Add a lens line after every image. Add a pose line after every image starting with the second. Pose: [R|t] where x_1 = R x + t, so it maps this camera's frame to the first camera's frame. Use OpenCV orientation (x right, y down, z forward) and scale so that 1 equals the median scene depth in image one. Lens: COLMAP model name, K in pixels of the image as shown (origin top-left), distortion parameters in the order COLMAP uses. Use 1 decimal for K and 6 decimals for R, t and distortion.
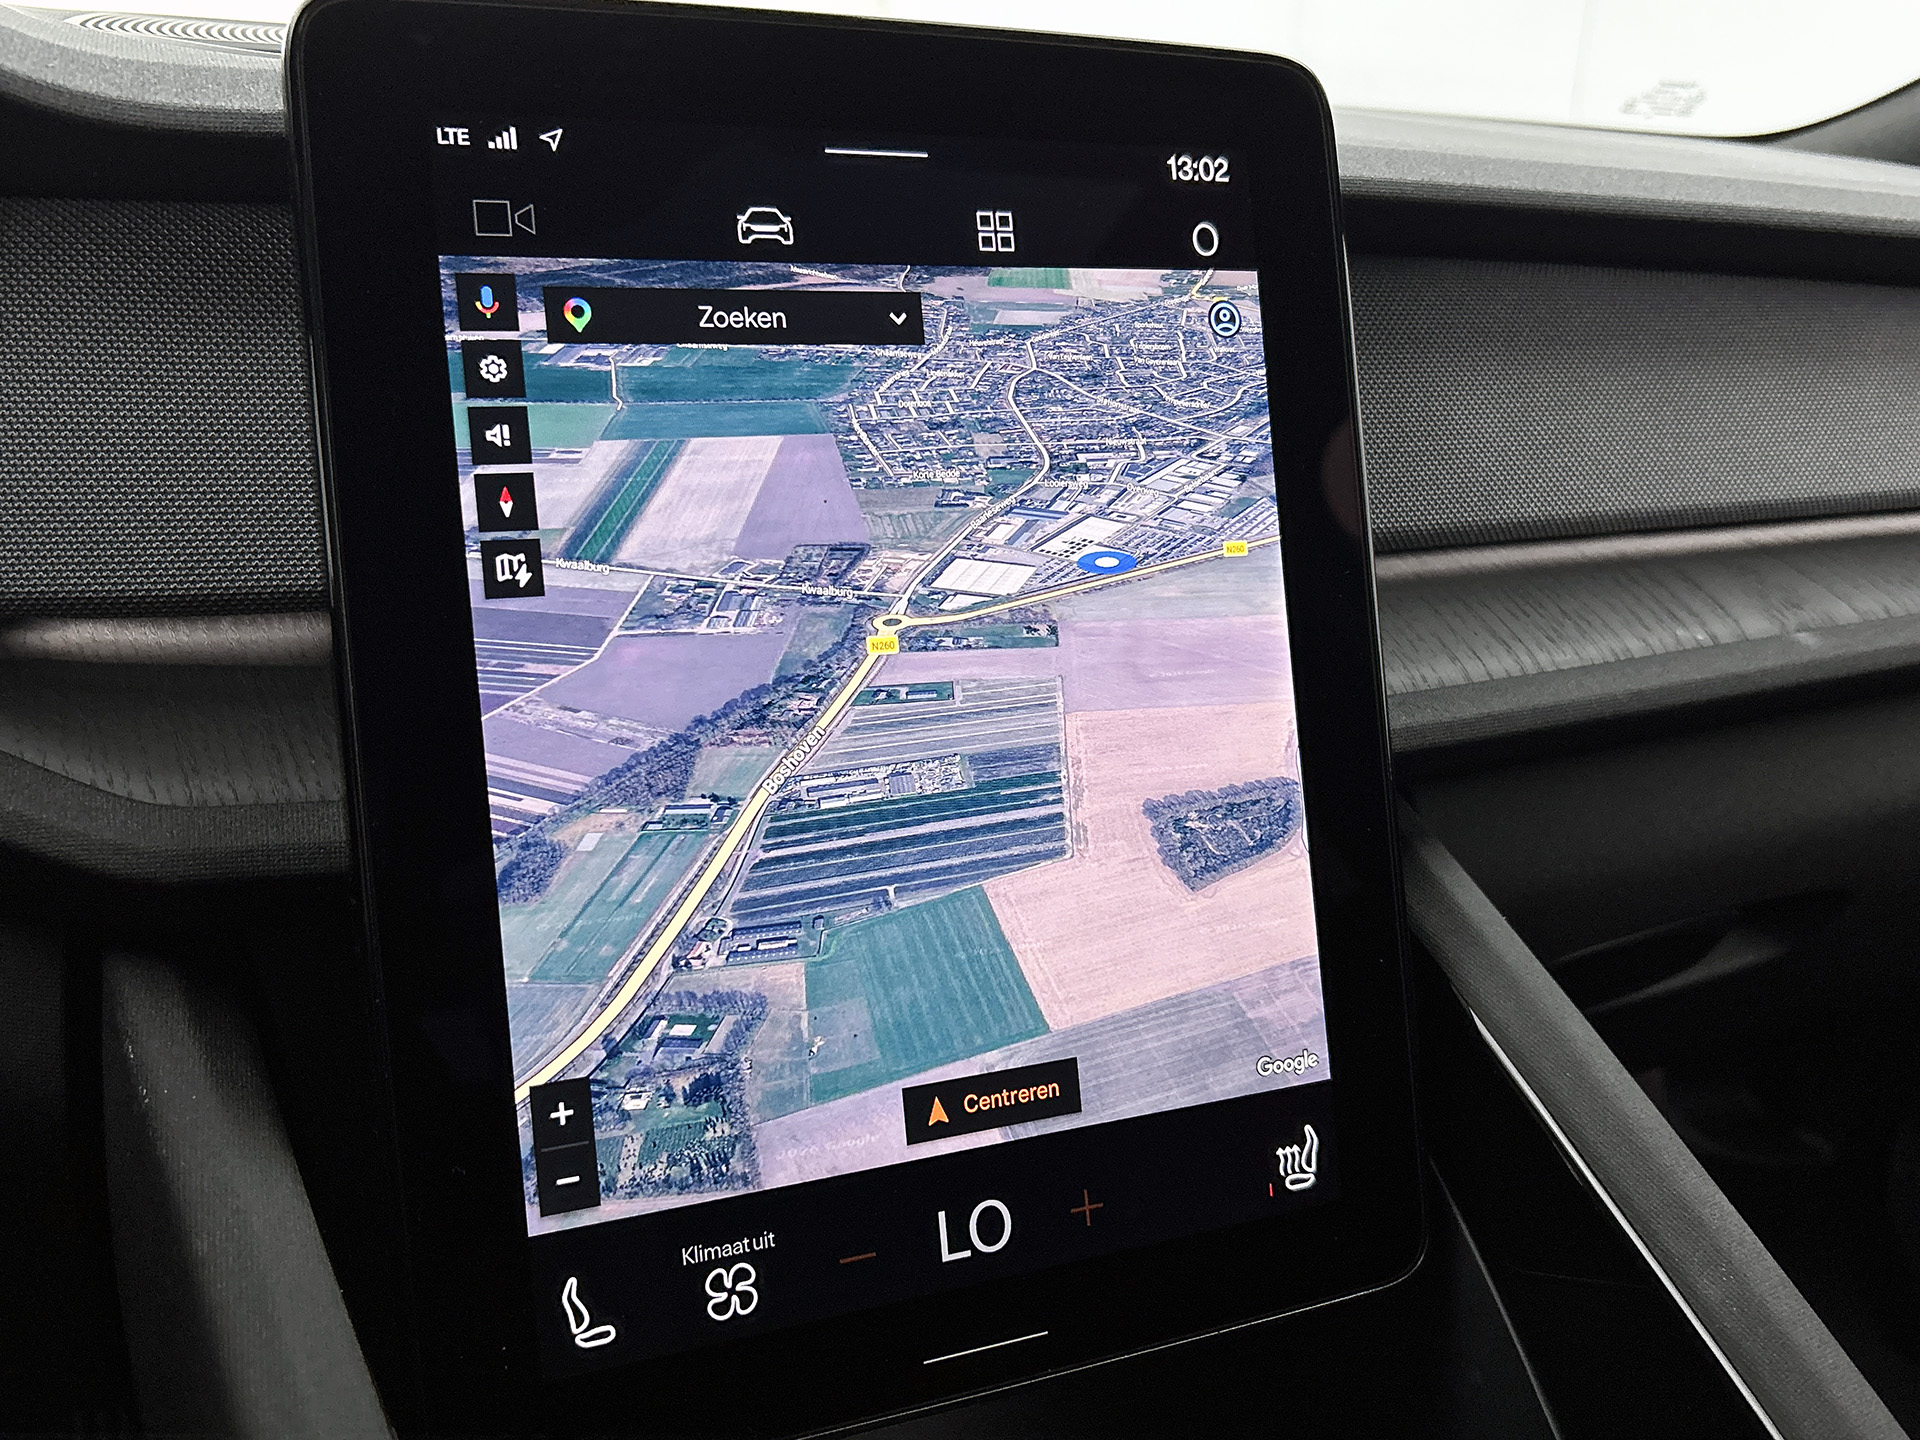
lens RADIAL K [[1693.8, 0, 960.0], [0, 1693.8, 720.0], [0, 0, 1]] dist [0.018001, -0.025789]
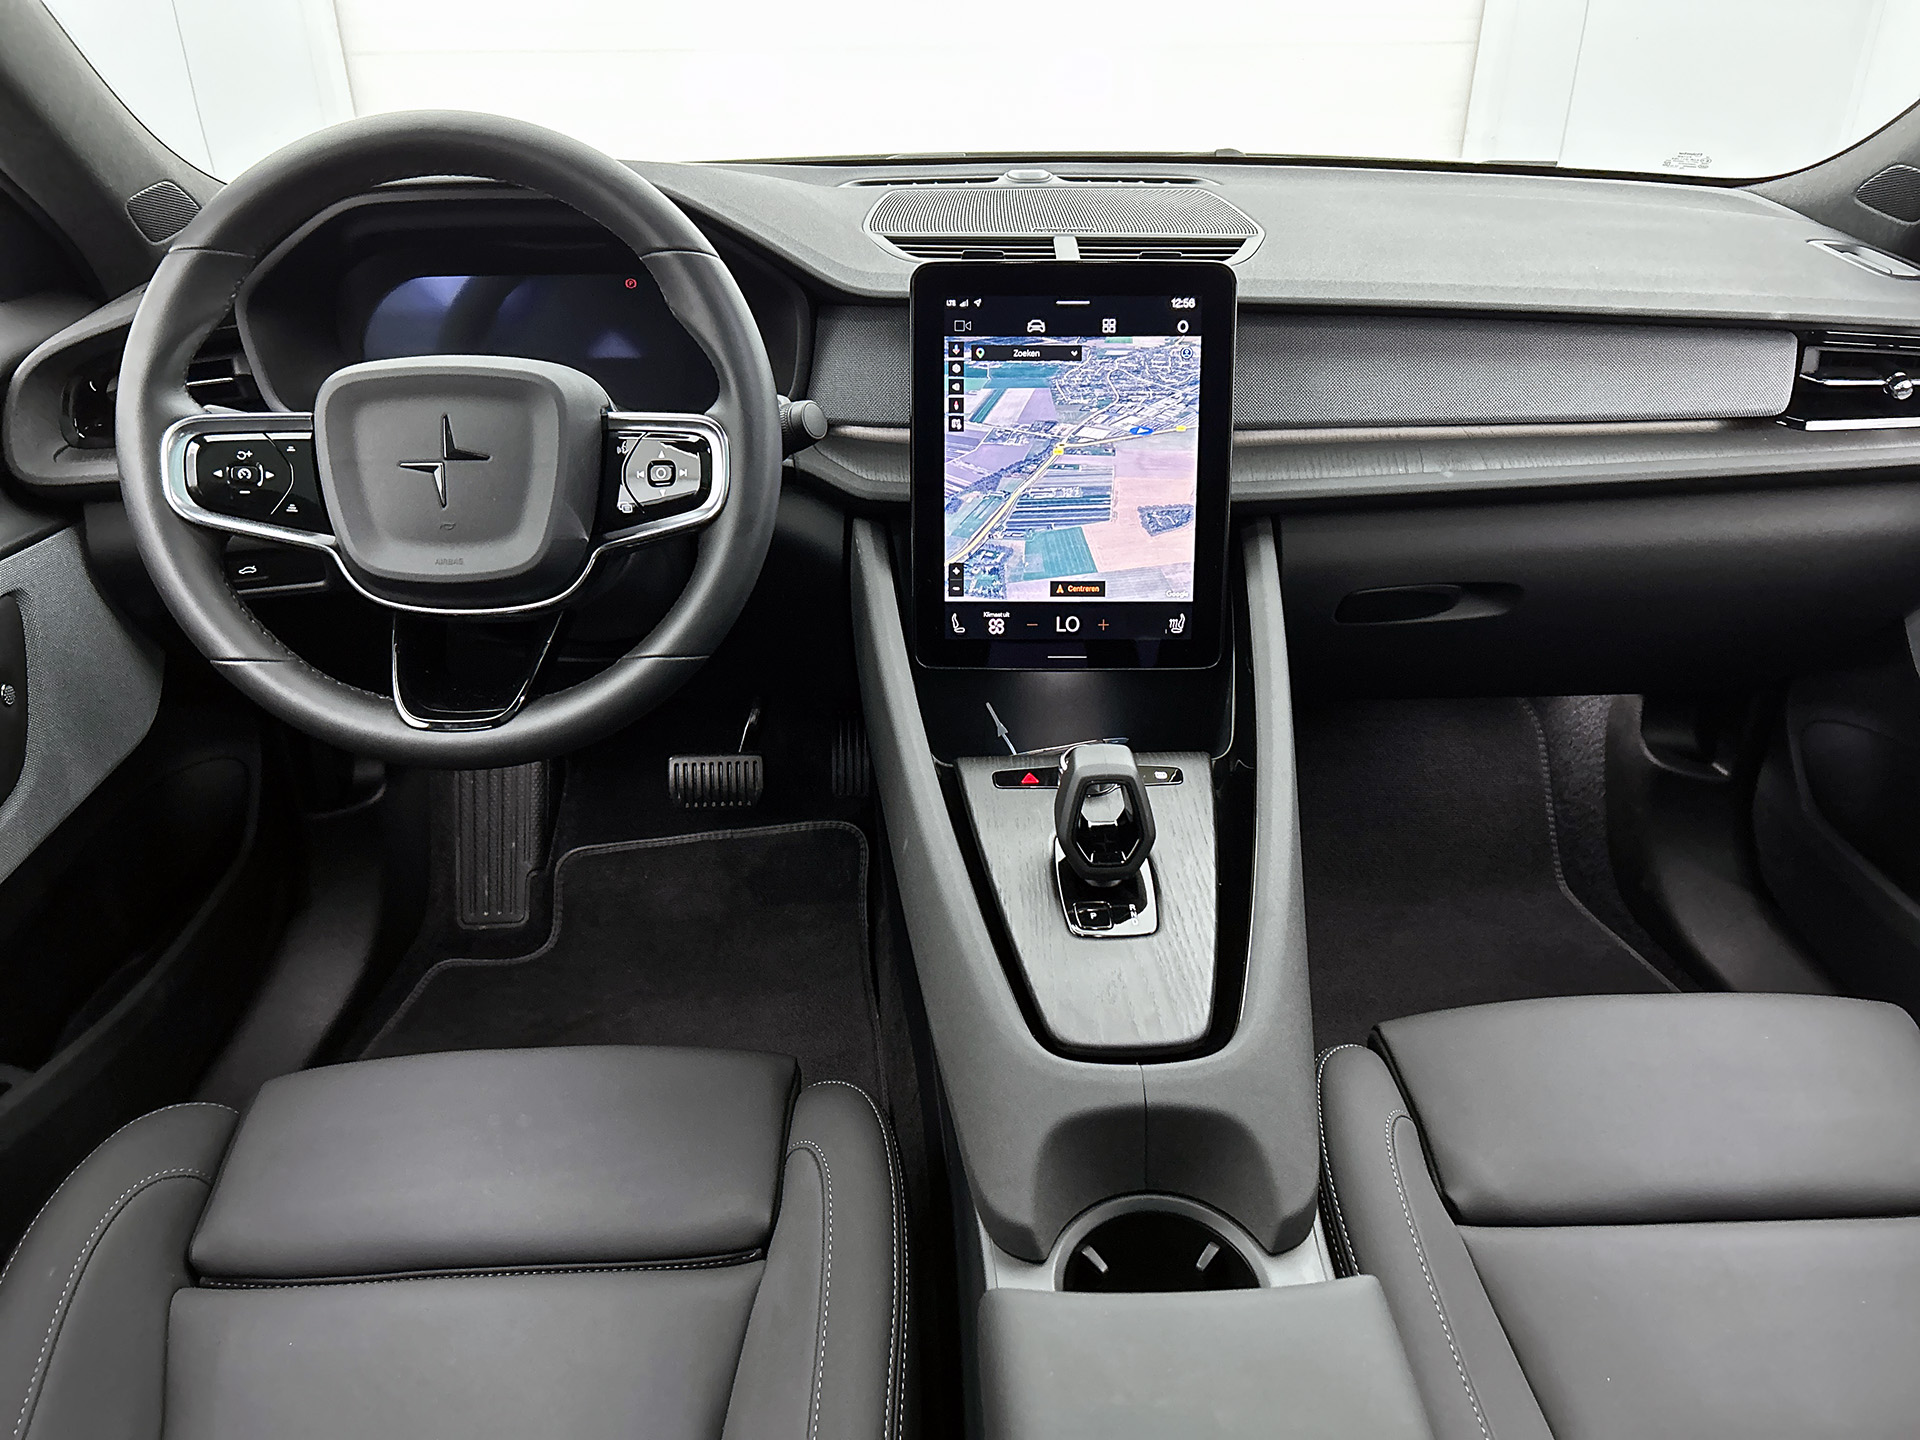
lens RADIAL K [[1459.8, 0, 961.4], [0, 1459.8, 727.4], [0, 0, 1]] dist [0.052814, -0.004130]
pose [[0.906473, 0.157442, -0.391814, 1.047203], [-0.084476, 0.976748, 0.197047, -0.067490], [0.413727, -0.145519, 0.898696, -1.868699]]
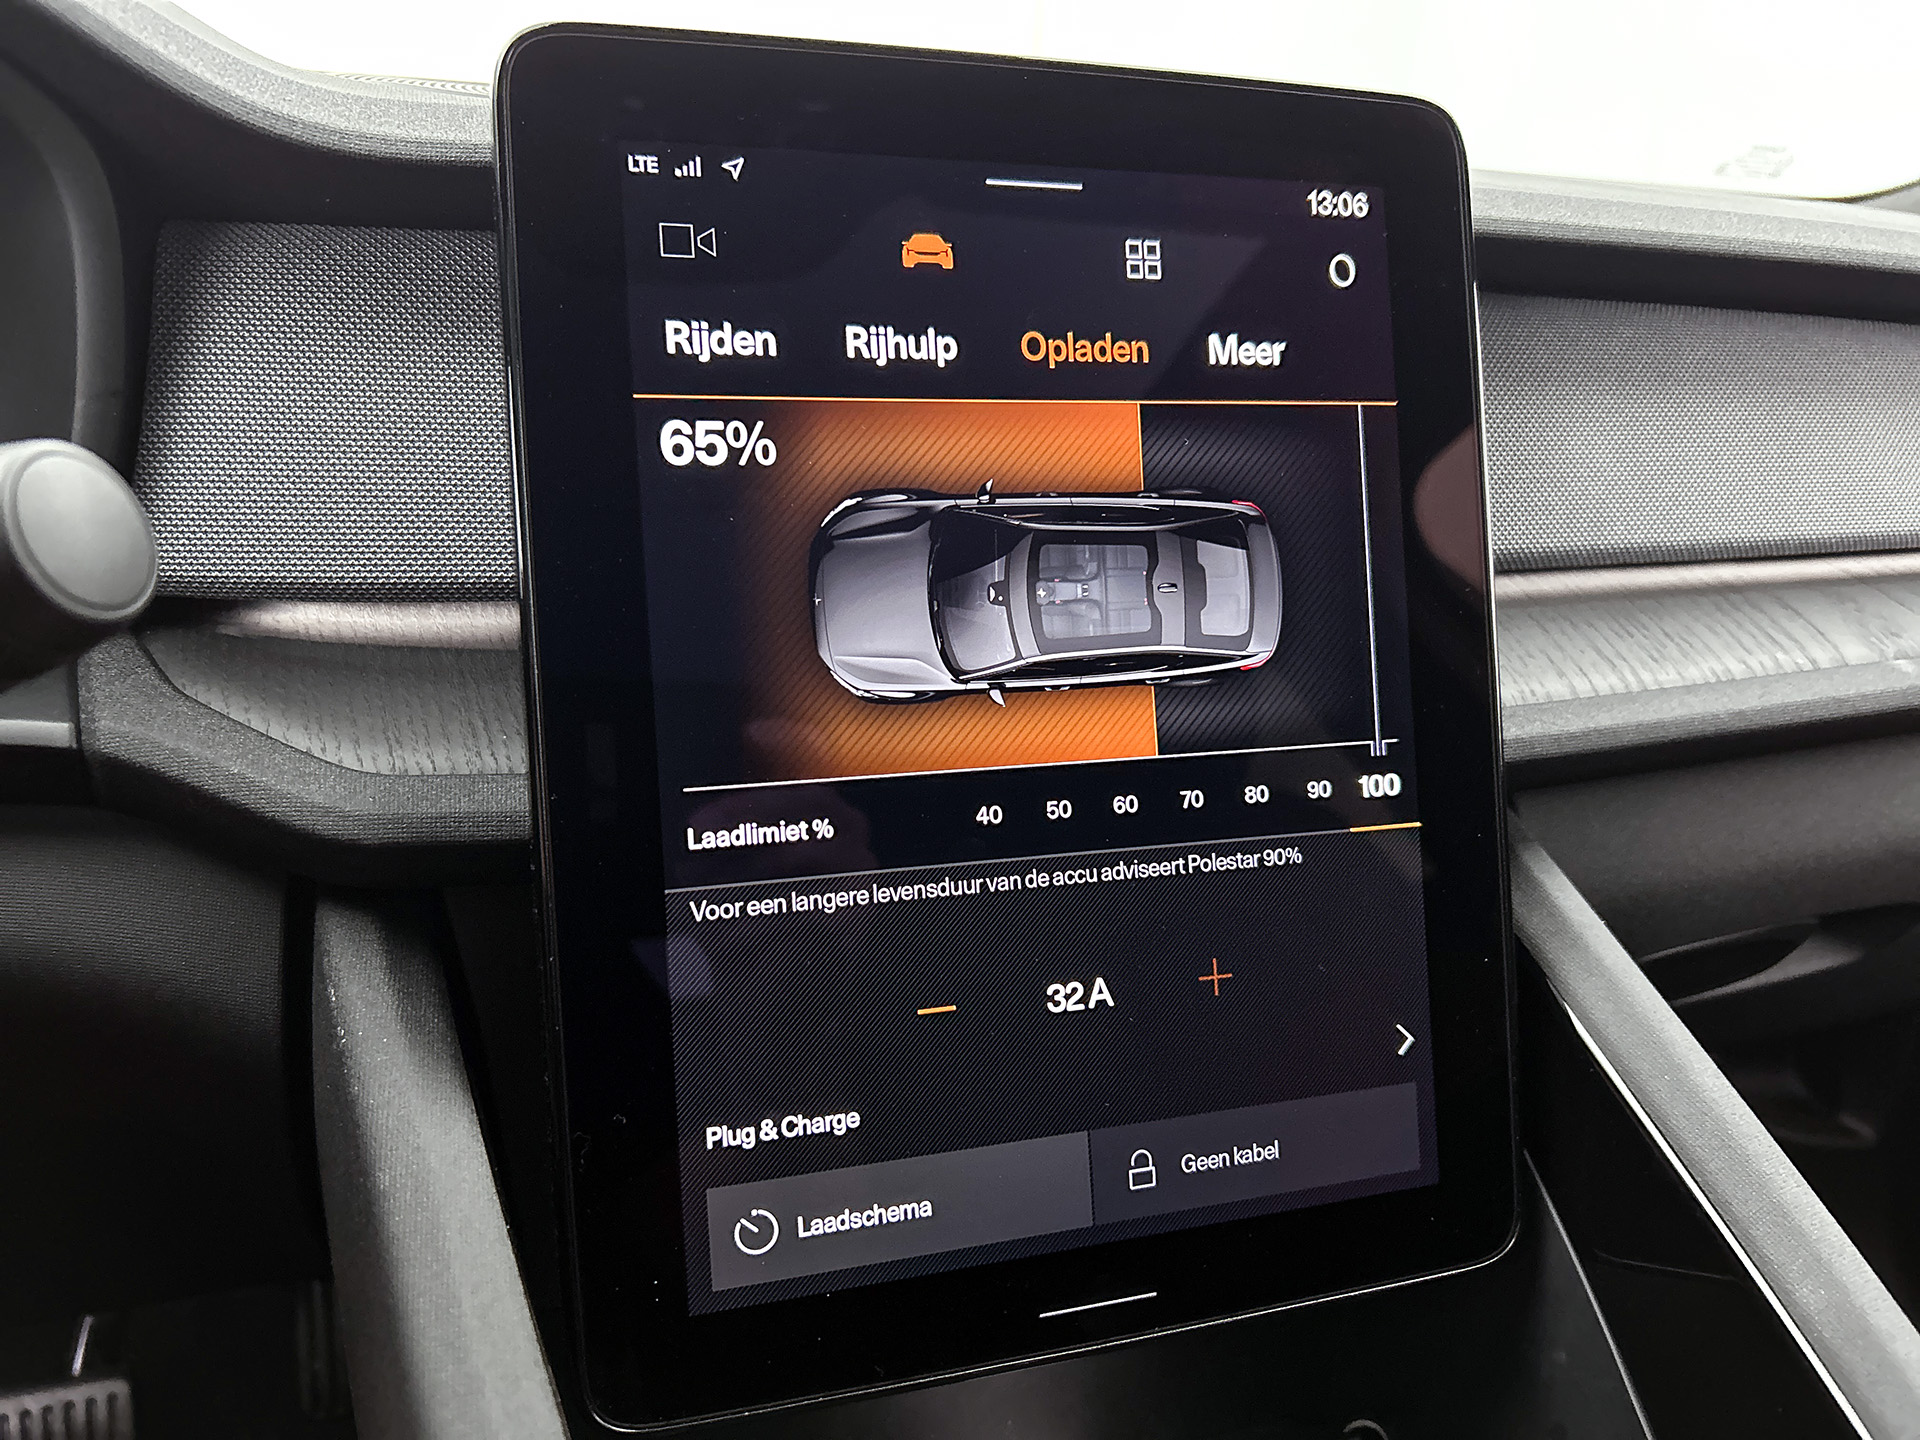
lens RADIAL K [[1434.8, 0, 957.8], [0, 1434.8, 726.4], [0, 0, 1]] dist [-0.000118, -0.001101]
pose [[0.995934, 0.034178, -0.083356, -0.010363], [-0.033038, 0.999341, 0.015011, -0.006201], [0.083814, -0.012196, 0.996407, 0.096710]]
